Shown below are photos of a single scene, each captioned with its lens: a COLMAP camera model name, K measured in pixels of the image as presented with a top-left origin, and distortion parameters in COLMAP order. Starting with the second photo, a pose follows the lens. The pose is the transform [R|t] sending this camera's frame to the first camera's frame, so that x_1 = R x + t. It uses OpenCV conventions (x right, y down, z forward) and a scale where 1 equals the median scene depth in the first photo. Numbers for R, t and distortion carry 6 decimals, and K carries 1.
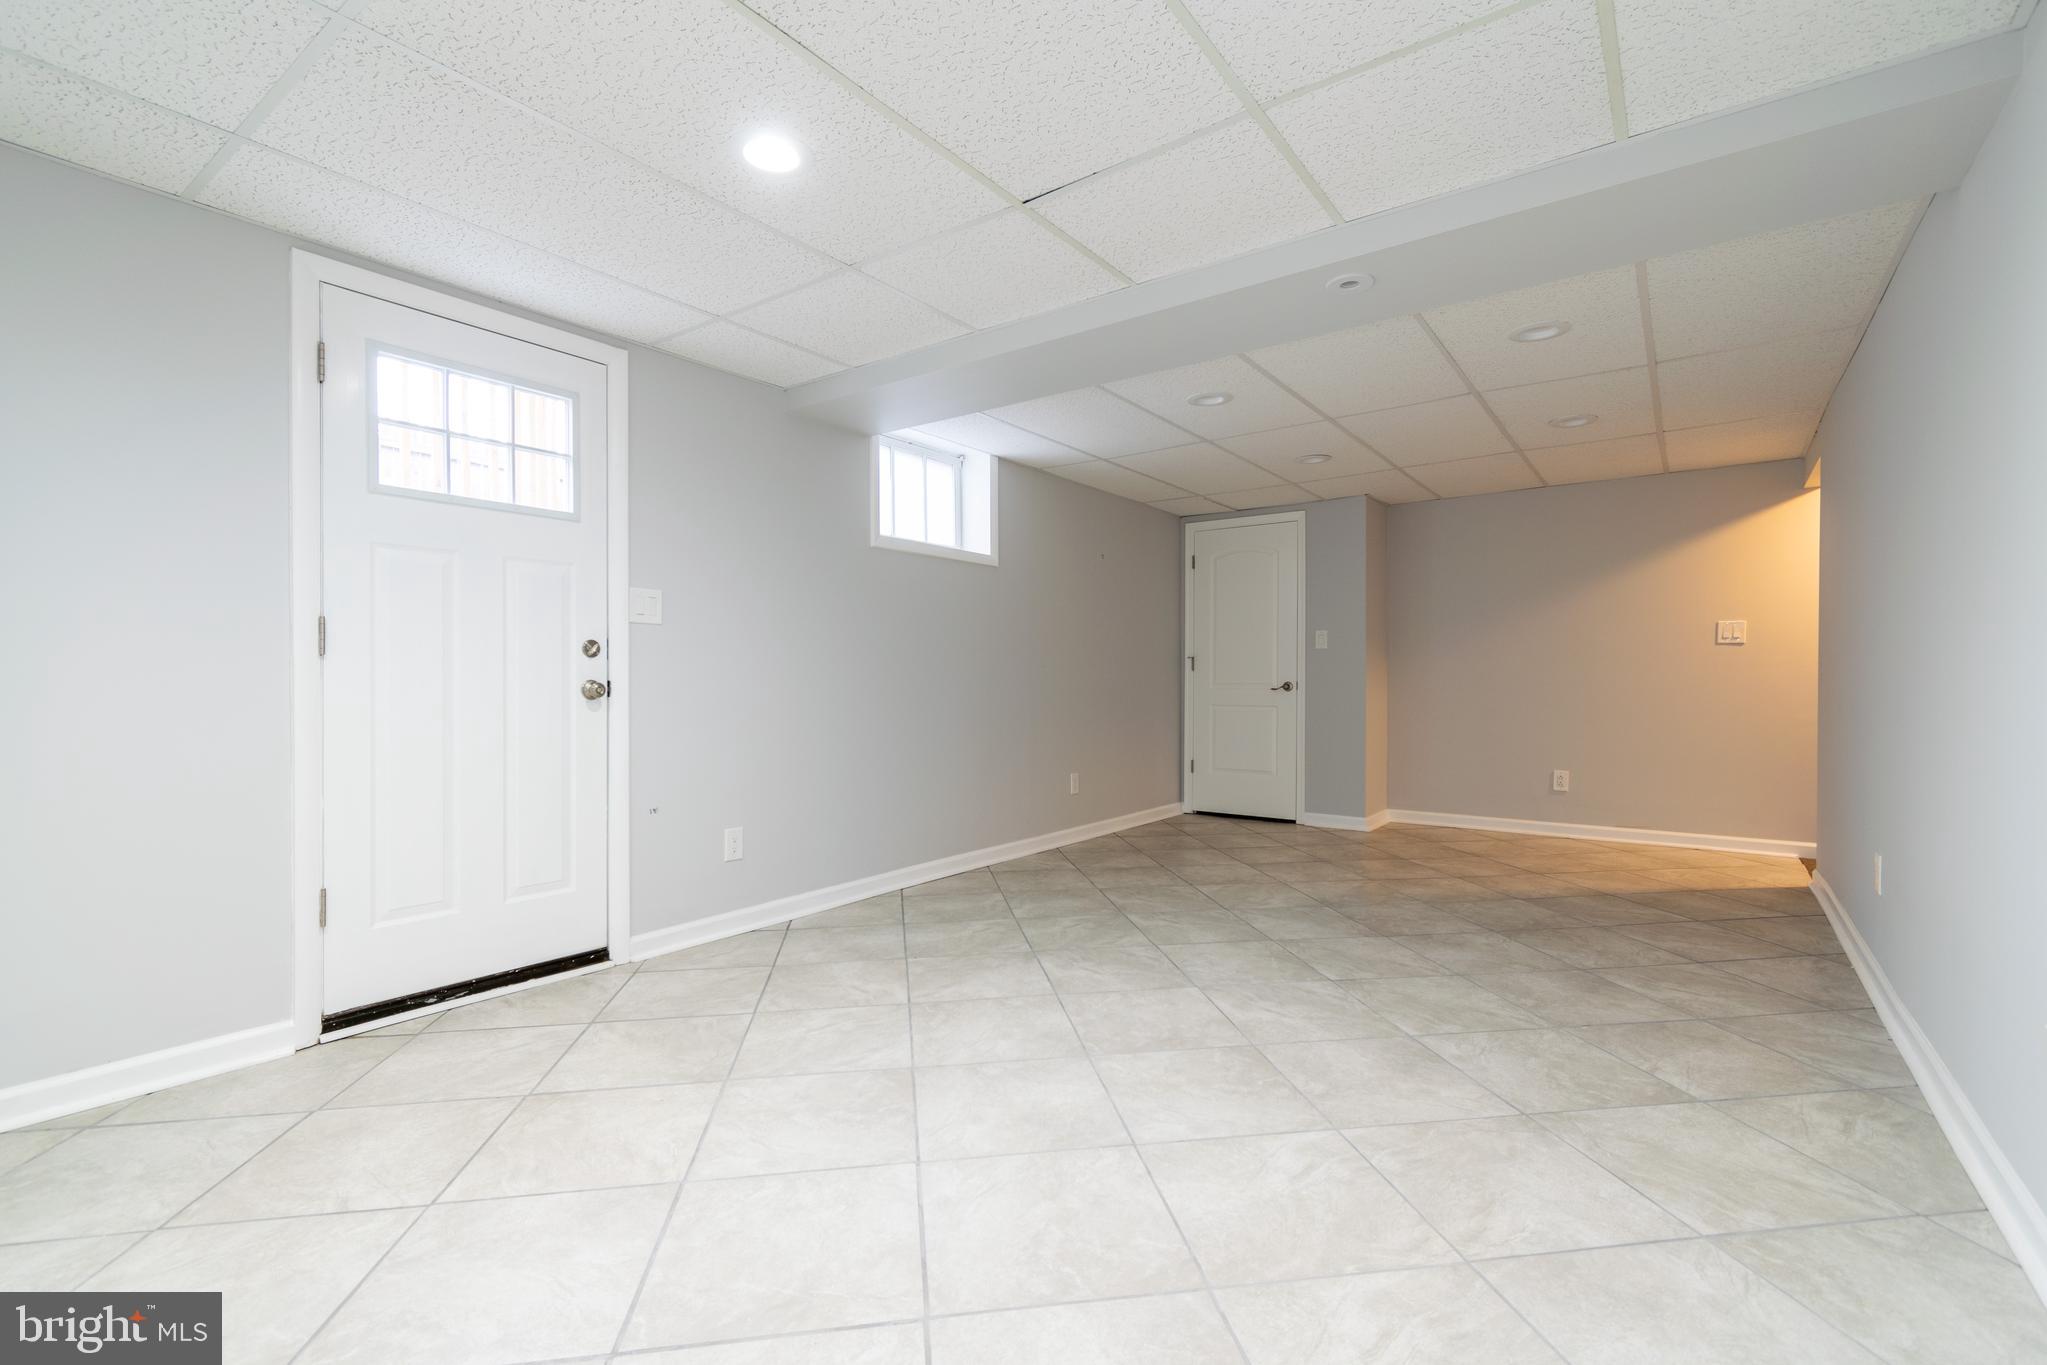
lens RADIAL K [[906.9, 0, 1023.5], [0, 906.9, 668.8], [0, 0, 1]] dist [0.003102, -0.001247]
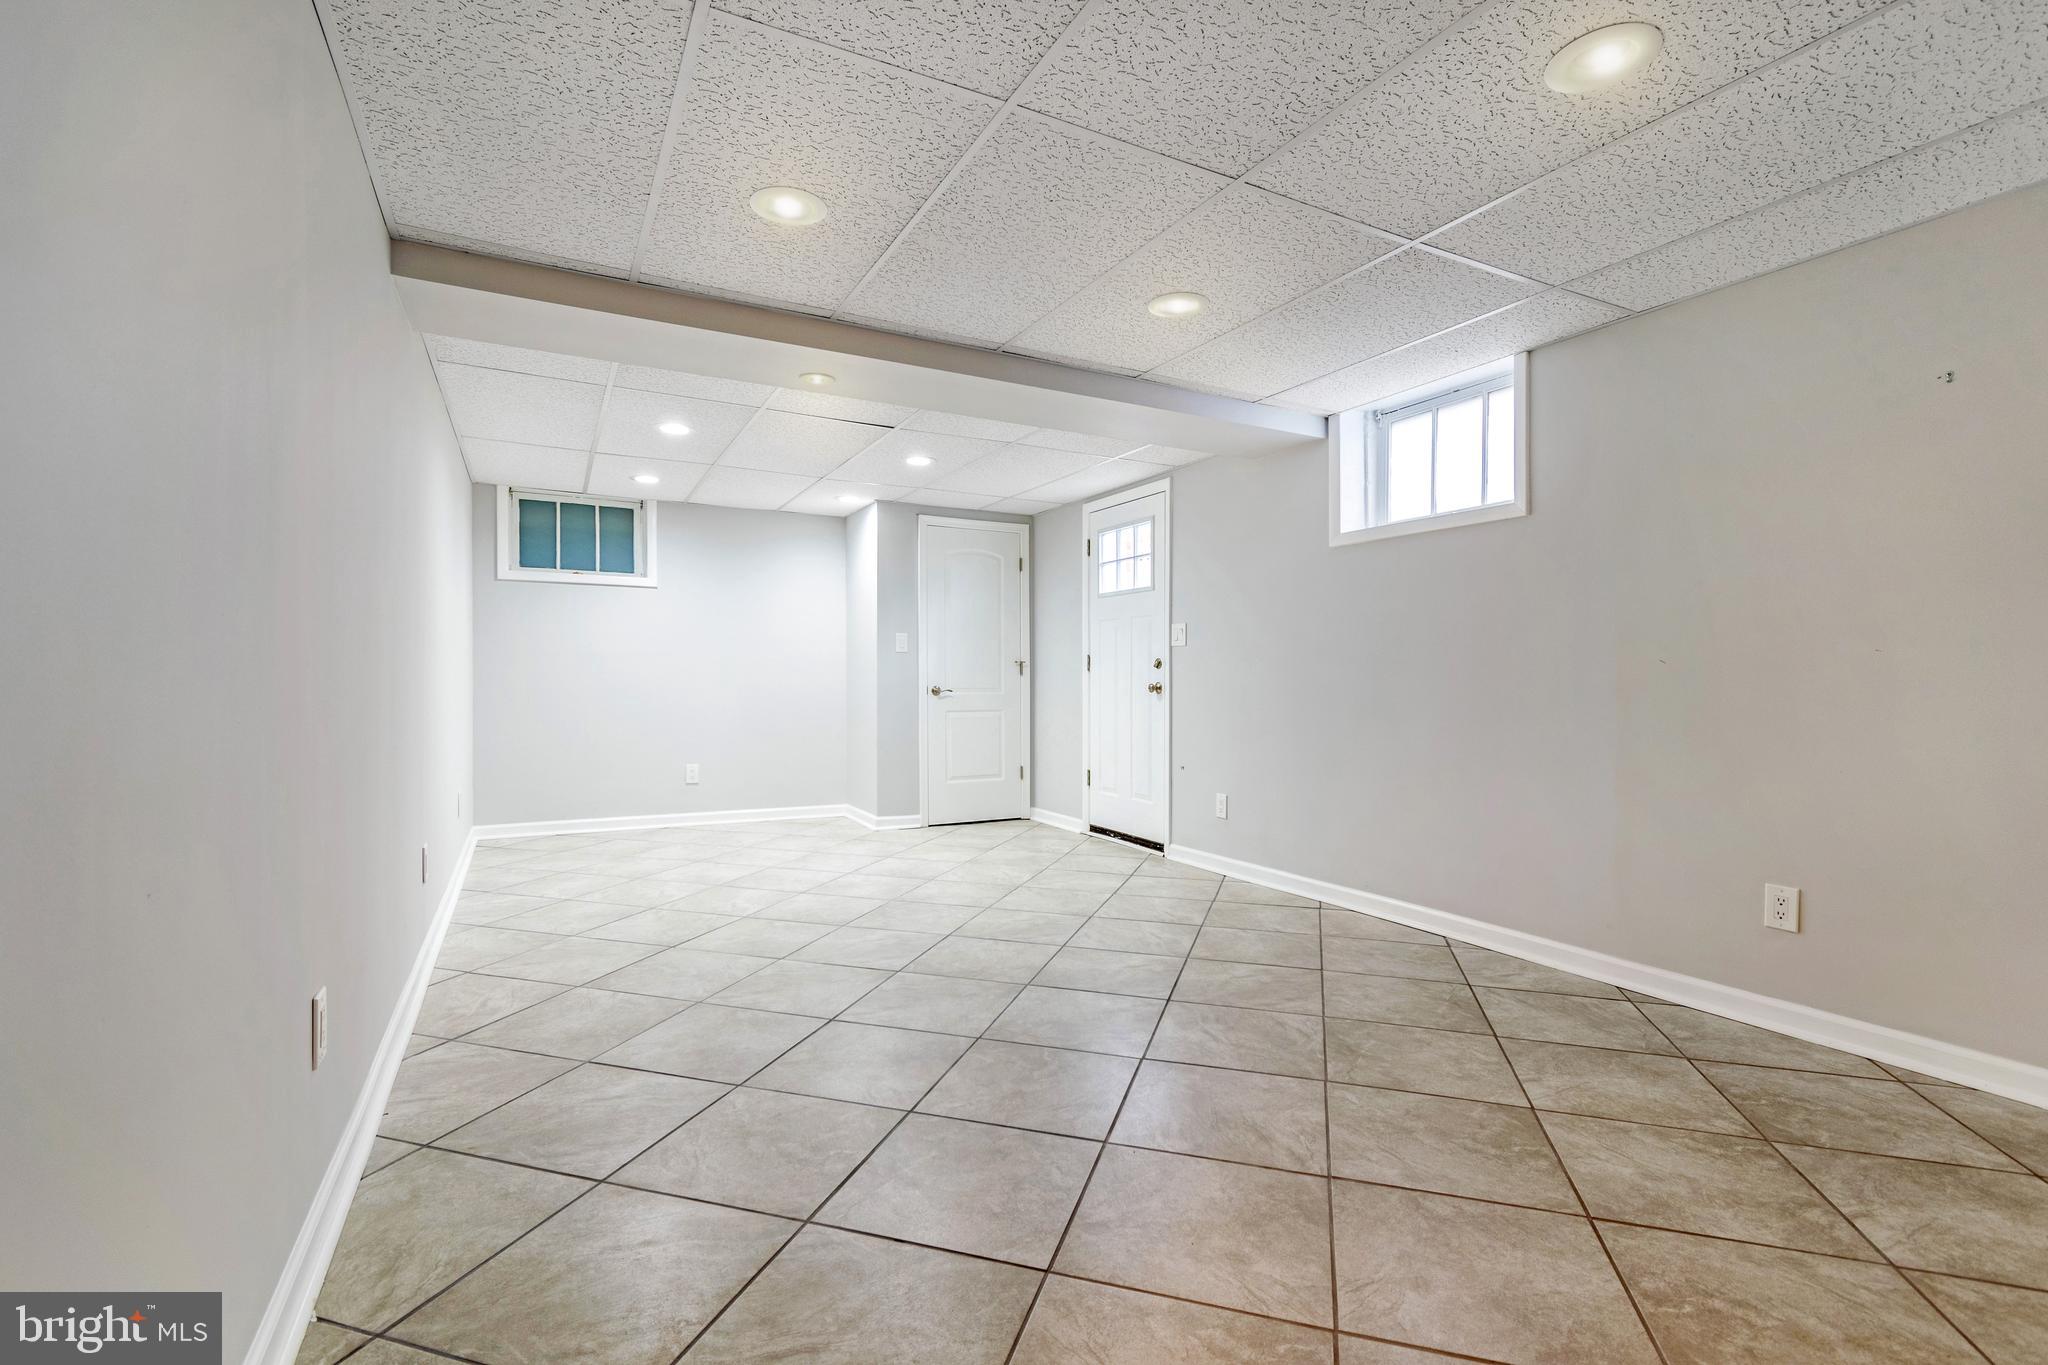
lens RADIAL K [[907.4, 0, 1024.6], [0, 907.4, 693.8], [0, 0, 1]] dist [0.003102, -0.001247]
pose [[-0.429573, 0.010515, -0.902971, 1.242512], [0.005749, 0.999944, 0.008909, 0.017667], [0.903014, -0.001364, -0.429609, 1.615779]]
